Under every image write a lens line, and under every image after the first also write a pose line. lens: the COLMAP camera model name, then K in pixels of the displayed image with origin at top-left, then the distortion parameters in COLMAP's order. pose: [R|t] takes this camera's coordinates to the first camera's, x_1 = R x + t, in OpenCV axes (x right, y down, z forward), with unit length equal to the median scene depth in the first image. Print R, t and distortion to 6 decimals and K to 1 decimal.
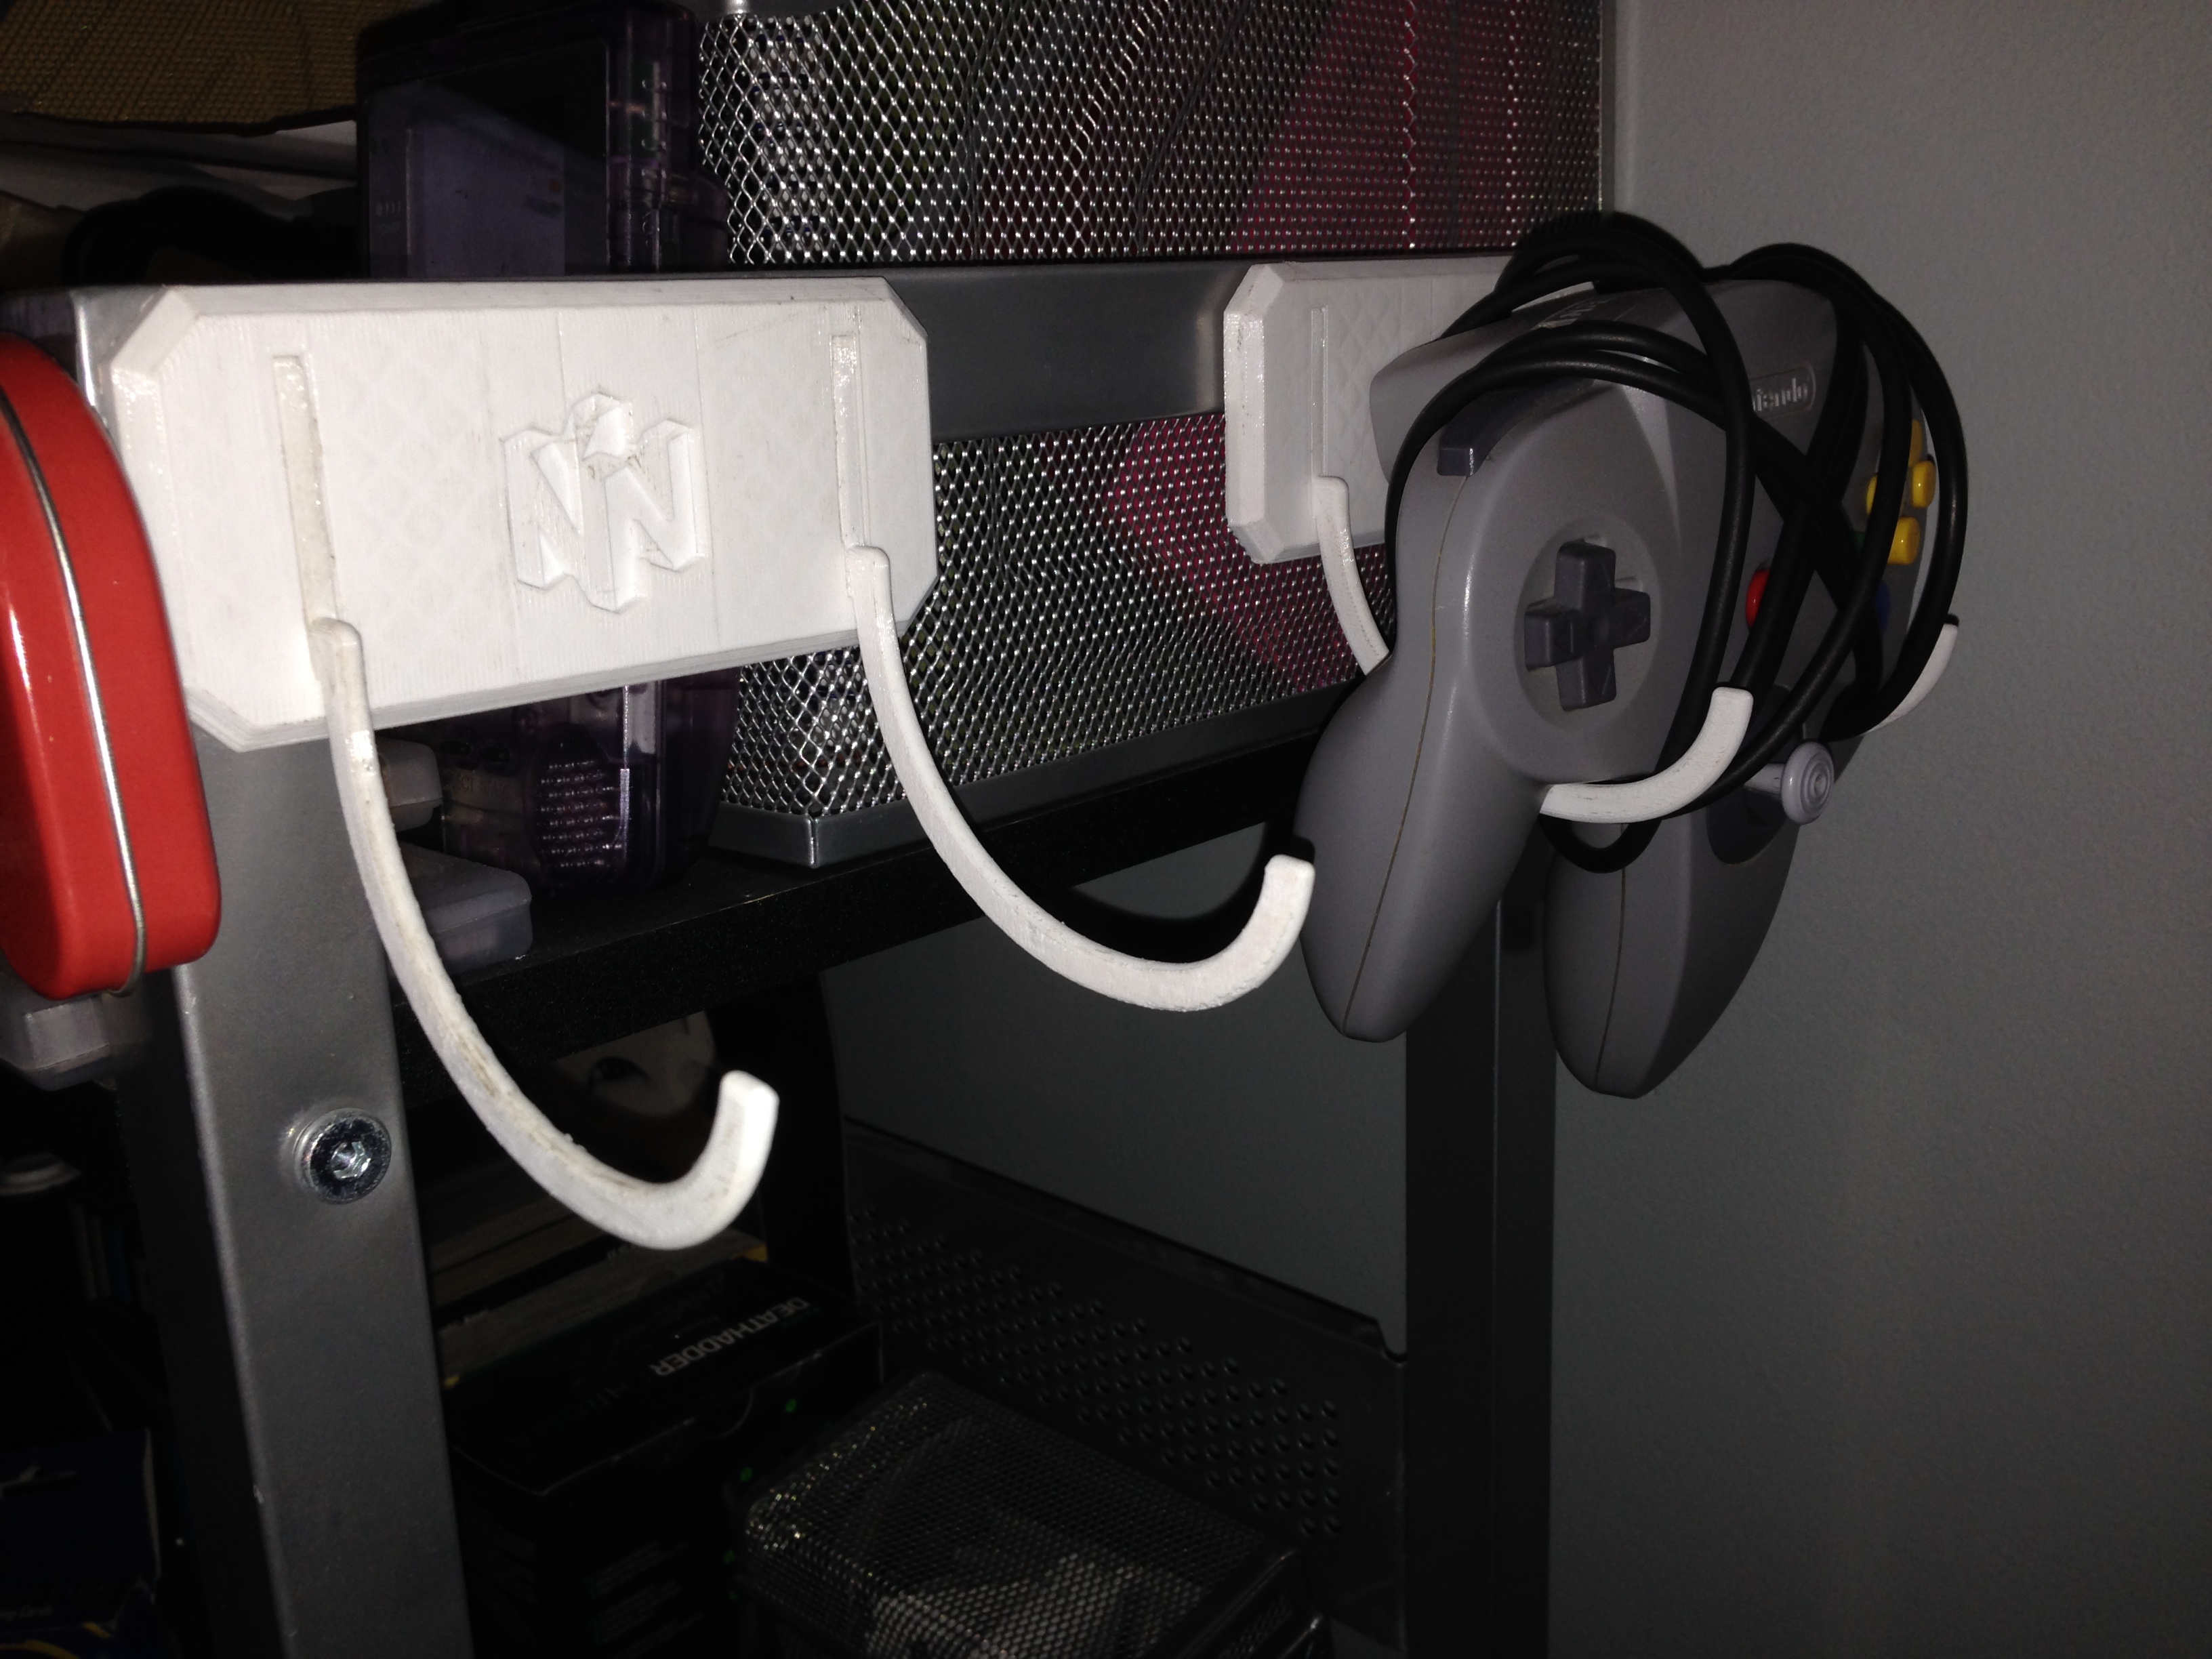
lens RADIAL K [[2070.6, 0, 1095.4], [0, 2070.6, 820.8], [0, 0, 1]] dist [0.167057, -0.313553]
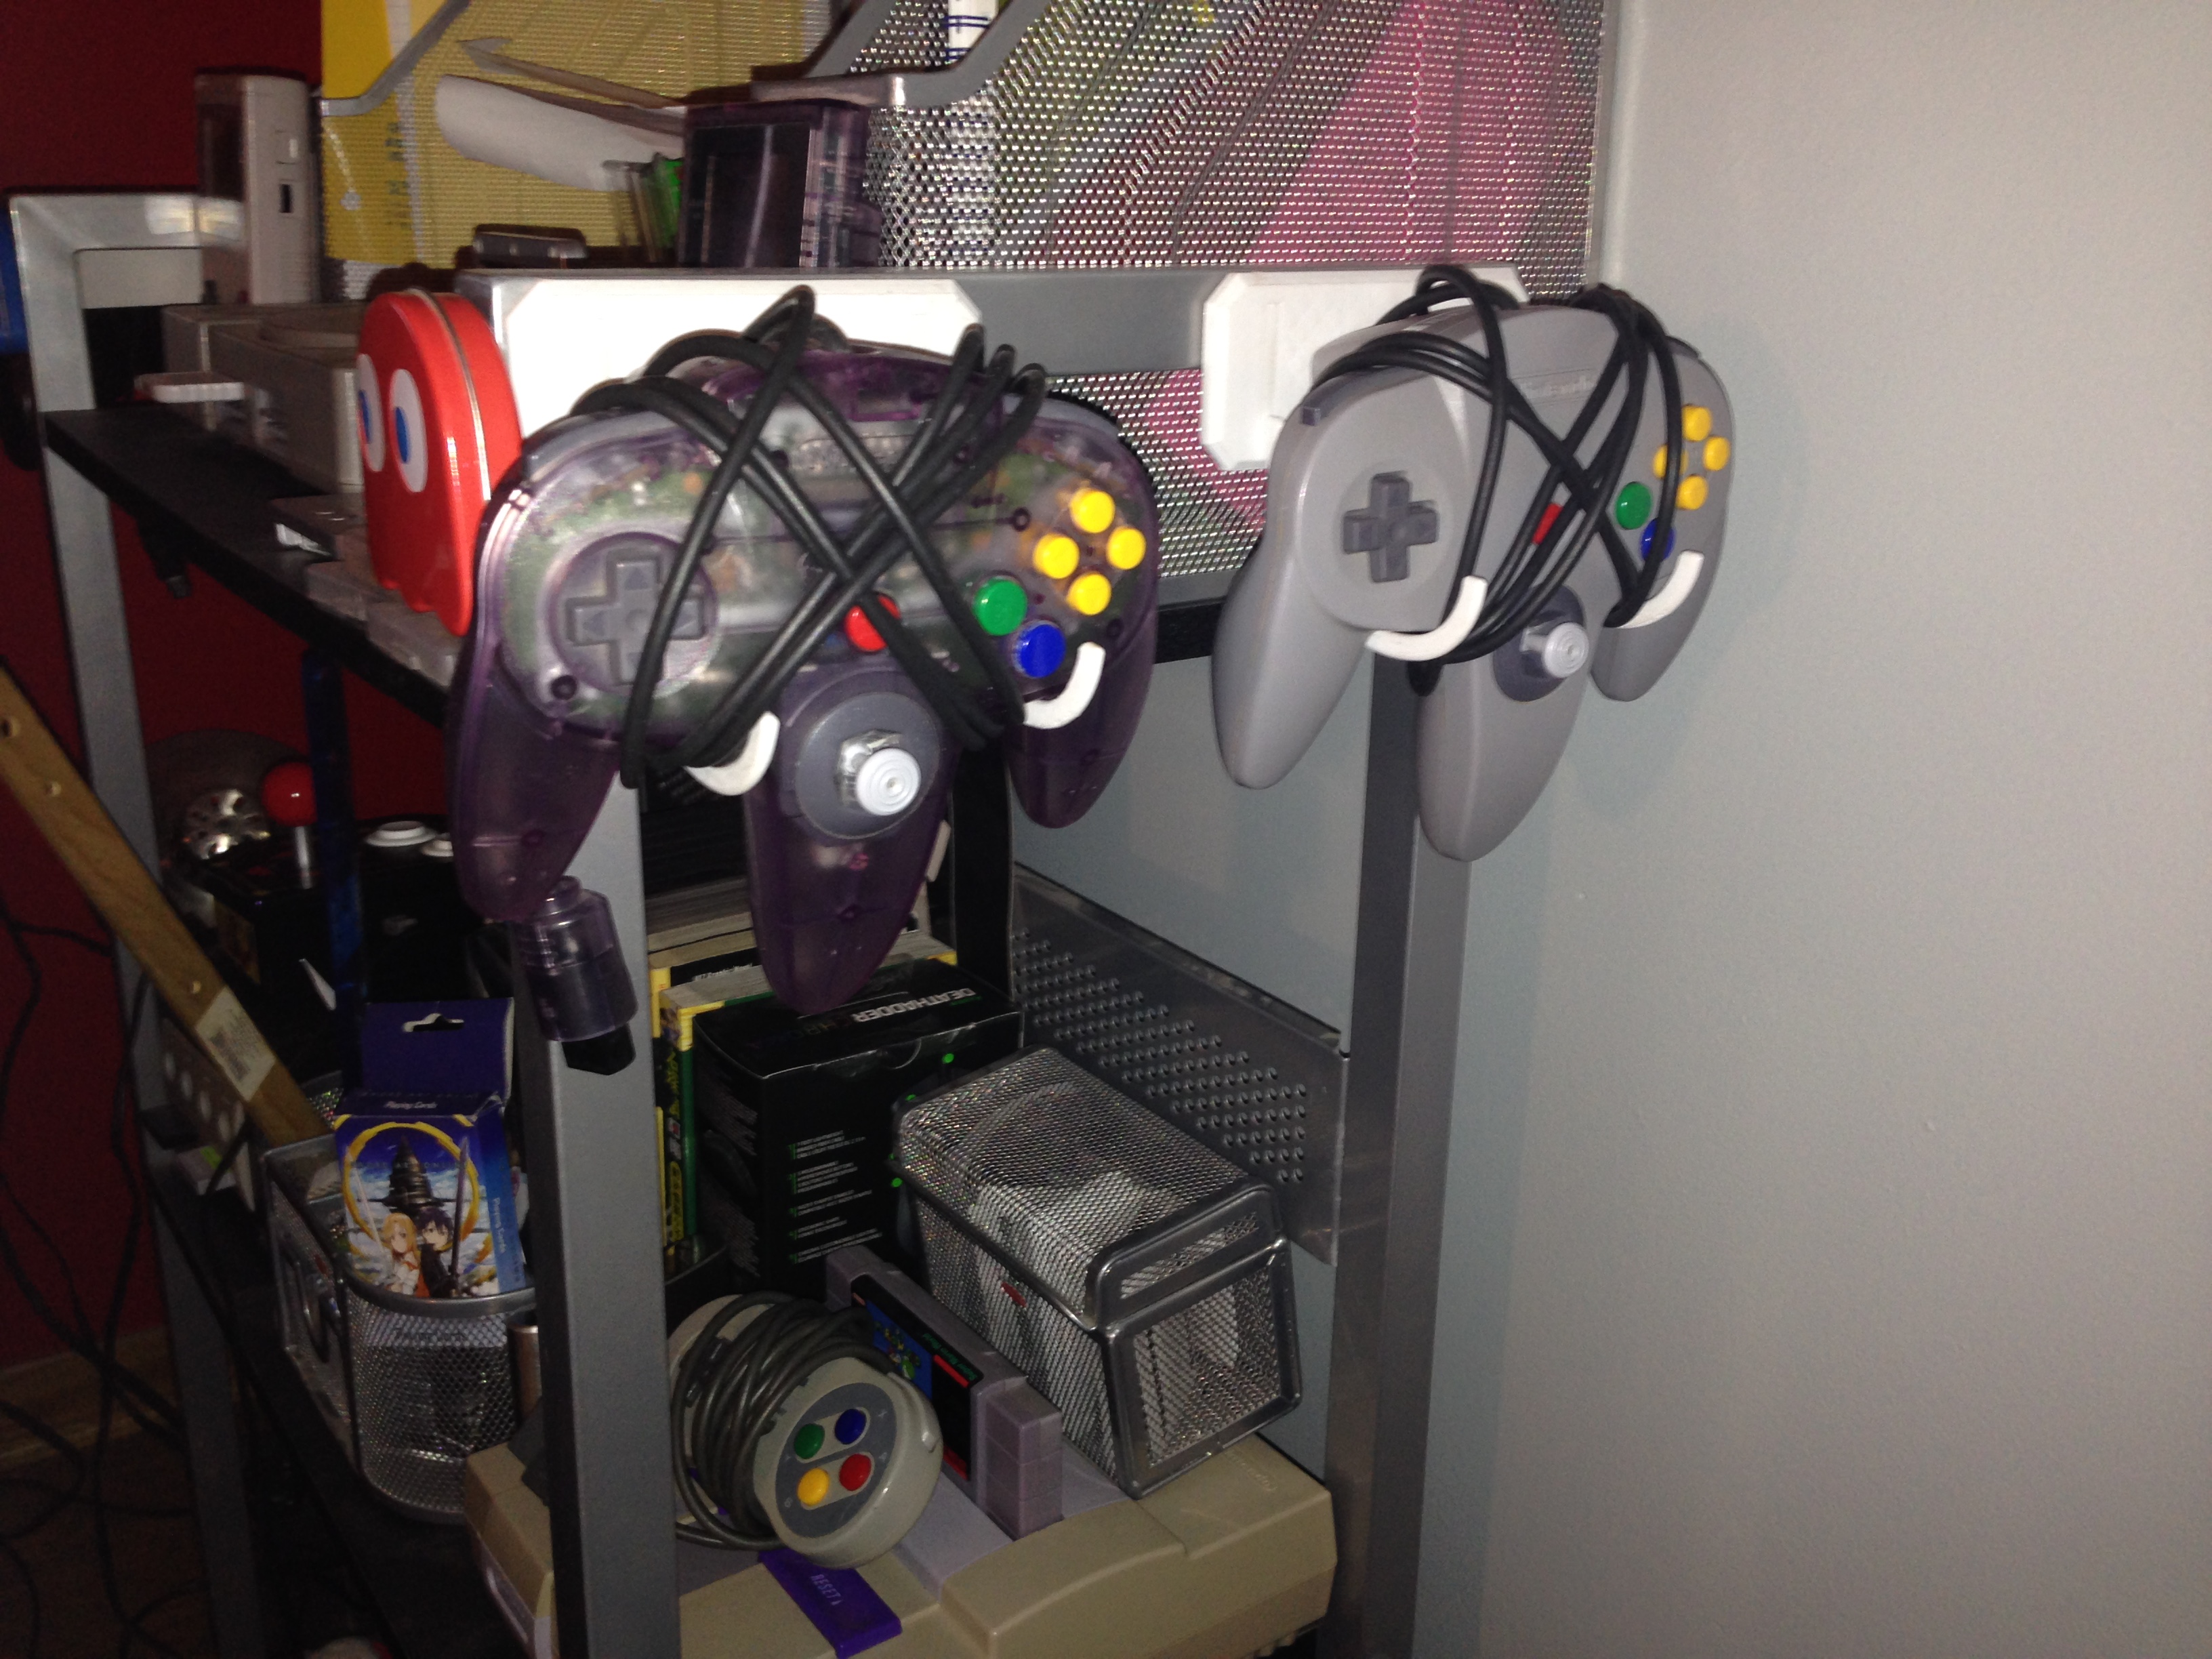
lens RADIAL K [[2070.6, 0, 1095.4], [0, 2070.6, 820.8], [0, 0, 1]] dist [0.167057, -0.313553]
pose [[0.977026, 0.115341, -0.179209, 0.290954], [-0.104601, 0.992167, 0.068294, 0.035080], [0.185682, -0.047980, 0.981438, -0.517445]]
